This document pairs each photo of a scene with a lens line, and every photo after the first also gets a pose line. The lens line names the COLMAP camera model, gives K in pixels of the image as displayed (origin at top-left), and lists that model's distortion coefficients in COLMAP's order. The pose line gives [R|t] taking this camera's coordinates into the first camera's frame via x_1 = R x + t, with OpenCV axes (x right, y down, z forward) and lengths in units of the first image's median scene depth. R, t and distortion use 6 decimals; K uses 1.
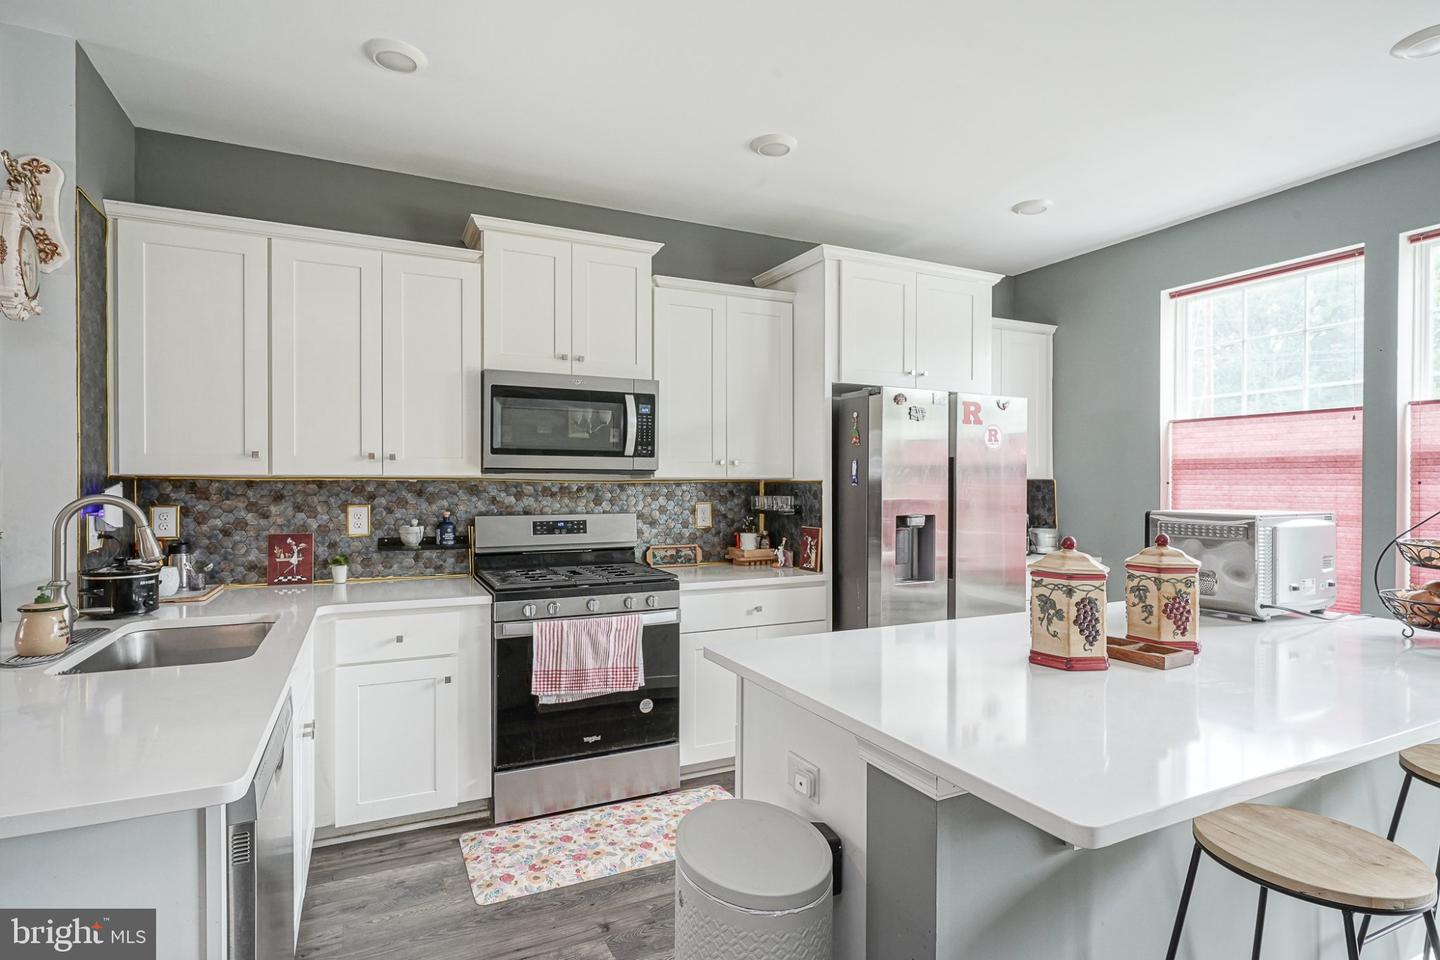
lens RADIAL K [[709.6, 0, 715.2], [0, 709.6, 487.8], [0, 0, 1]] dist [0.001952, 0.001201]
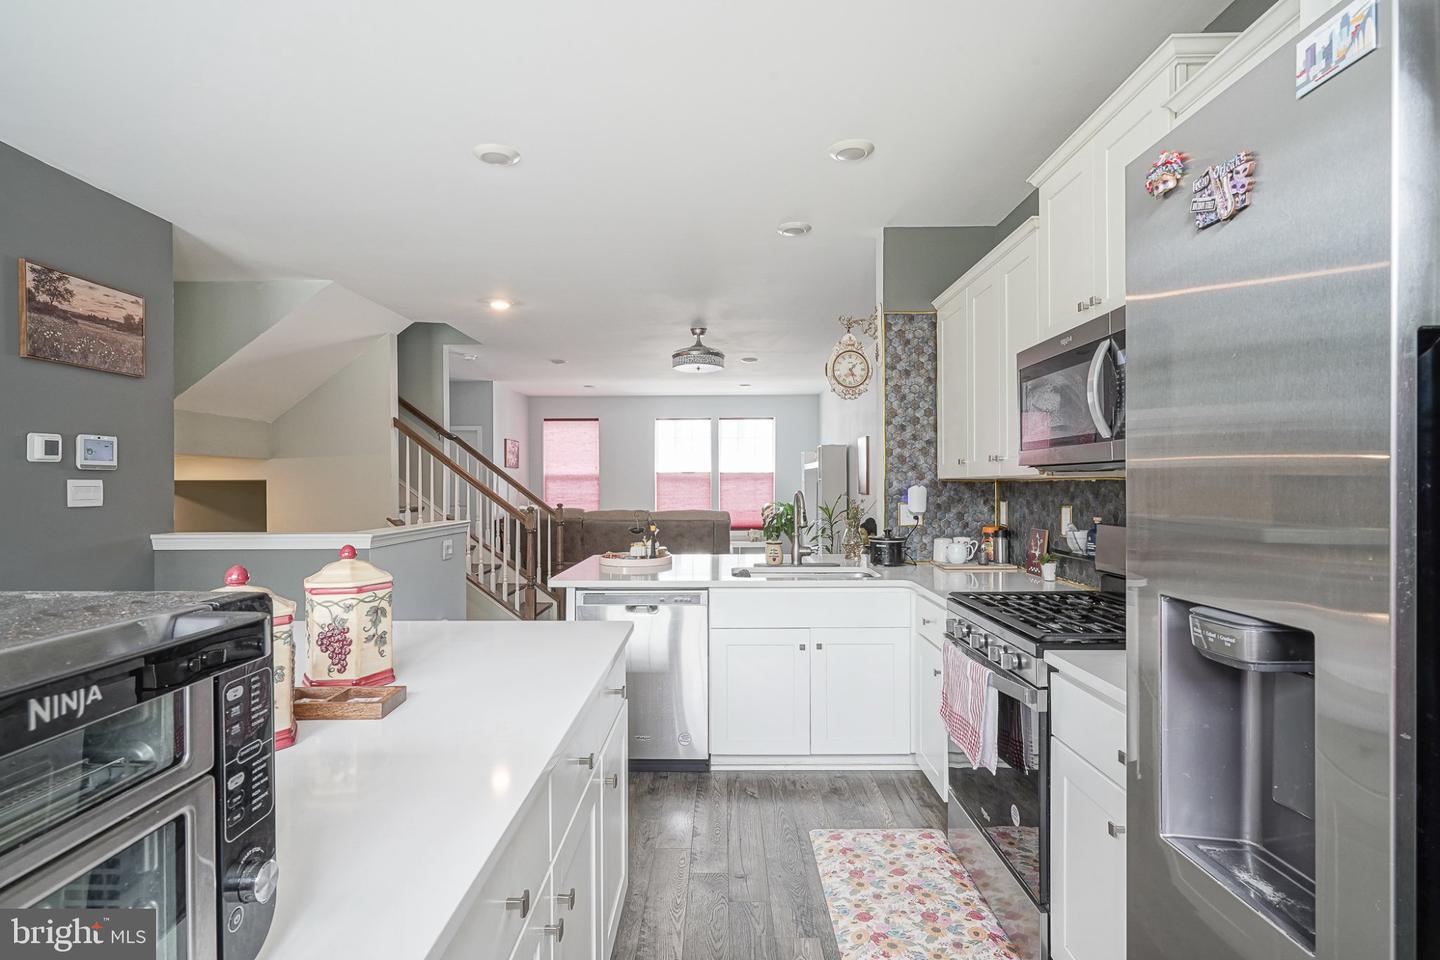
lens RADIAL K [[707.0, 0, 711.9], [0, 707.0, 486.0], [0, 0, 1]] dist [-0.029064, 0.000645]
pose [[-0.435652, 0.002469, -0.900112, 0.570365], [-0.001167, 0.999994, 0.003308, -0.005383], [0.900114, 0.002492, -0.435646, 0.947160]]
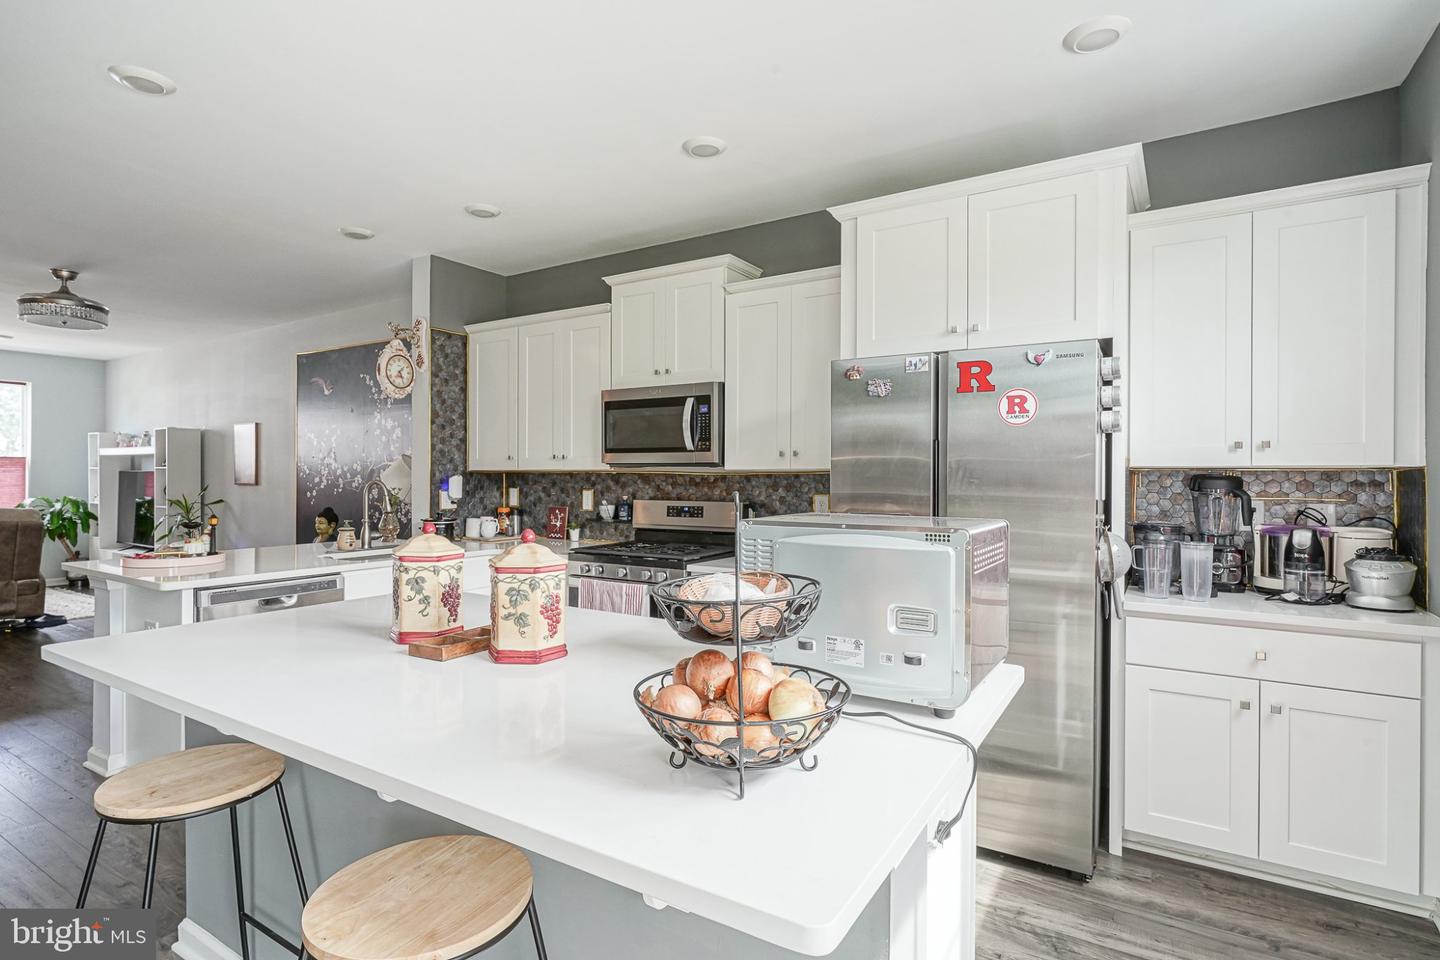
lens RADIAL K [[717.2, 0, 720.0], [0, 717.2, 480.0], [0, 0, 1]] dist [-0.002825, -0.000384]
pose [[0.539148, 0.005956, -0.842190, 0.870094], [-0.006417, 0.999975, 0.002964, -0.001693], [0.842186, 0.003806, 0.539173, 0.413115]]
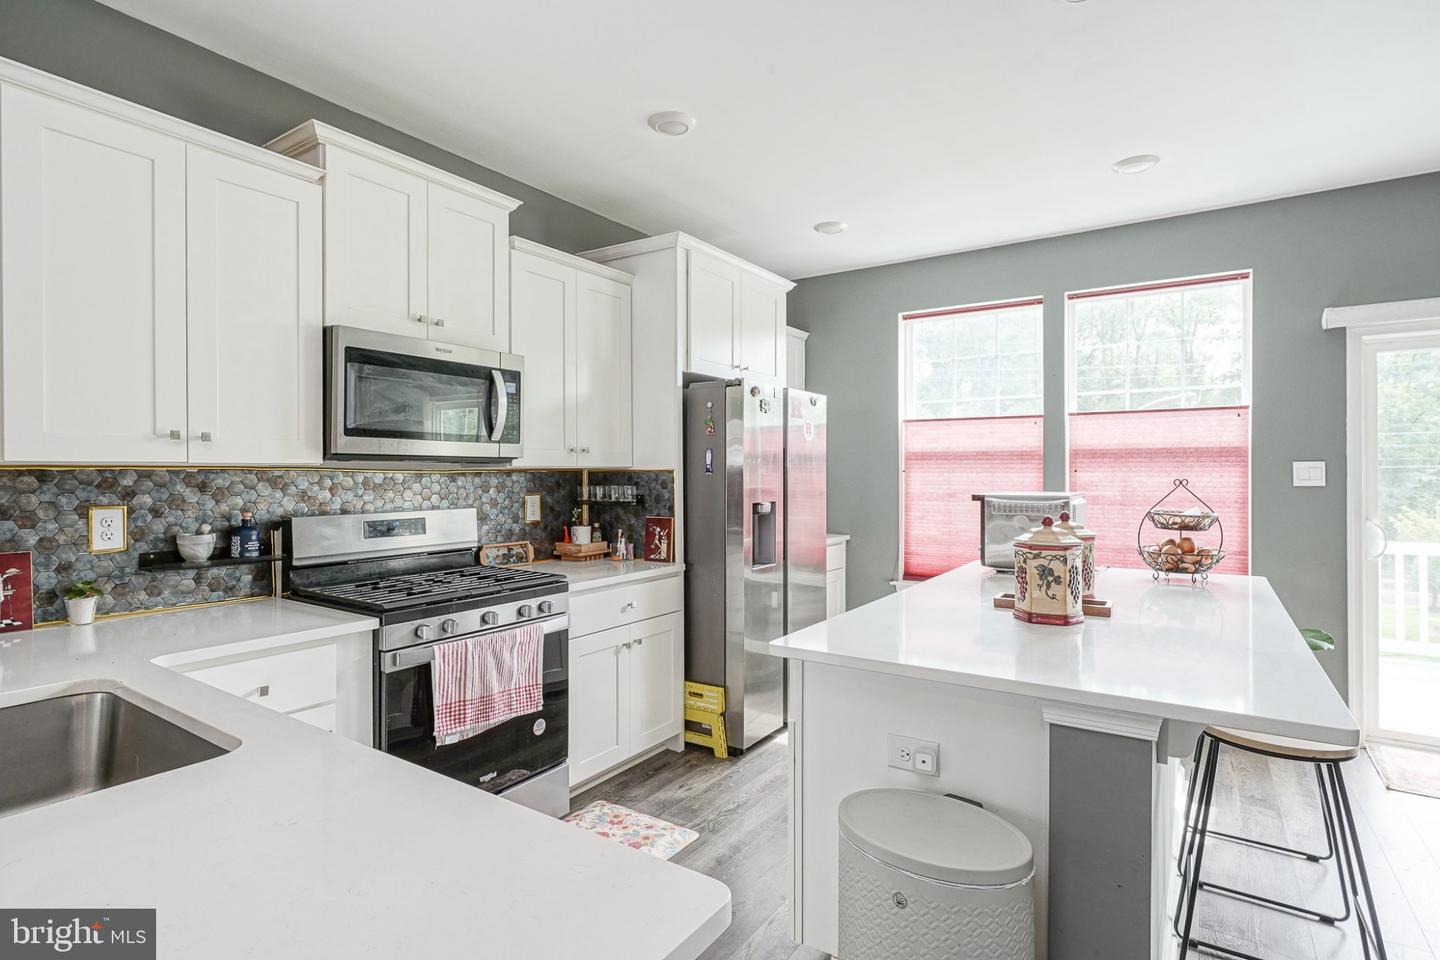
lens RADIAL K [[721.7, 0, 688.2], [0, 721.7, 472.7], [0, 0, 1]] dist [0.002178, 0.000687]
pose [[0.871908, -0.003229, 0.489659, -0.344636], [0.005970, 0.999974, -0.004037, -0.001726], [-0.489633, 0.006443, 0.871905, 0.121610]]
